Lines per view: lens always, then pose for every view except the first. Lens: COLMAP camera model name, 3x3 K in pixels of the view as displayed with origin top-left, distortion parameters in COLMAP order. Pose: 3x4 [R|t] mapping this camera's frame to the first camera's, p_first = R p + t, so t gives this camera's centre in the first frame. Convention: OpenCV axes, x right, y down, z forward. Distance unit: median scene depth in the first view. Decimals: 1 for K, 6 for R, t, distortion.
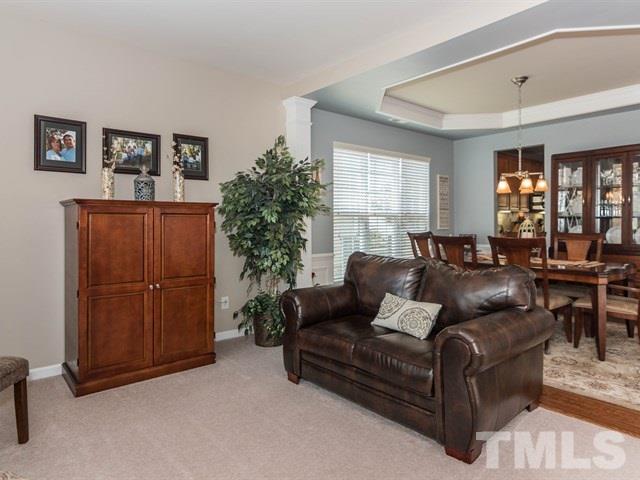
lens RADIAL K [[413.1, 0, 320.0], [0, 413.1, 240.0], [0, 0, 1]] dist [-0.003909, -0.001808]
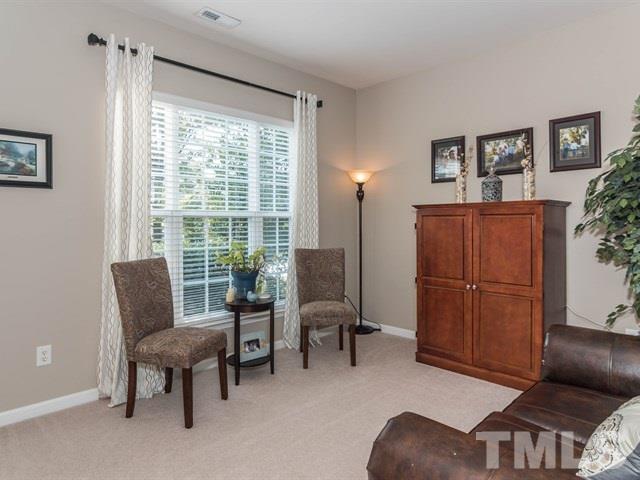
lens RADIAL K [[413.1, 0, 320.0], [0, 413.1, 240.0], [0, 0, 1]] dist [-0.003909, -0.001808]
pose [[0.037255, 0.043120, -0.998375, 0.542033], [-0.037688, 0.998418, 0.041716, -0.027925], [0.998595, 0.036073, 0.038821, 0.535974]]
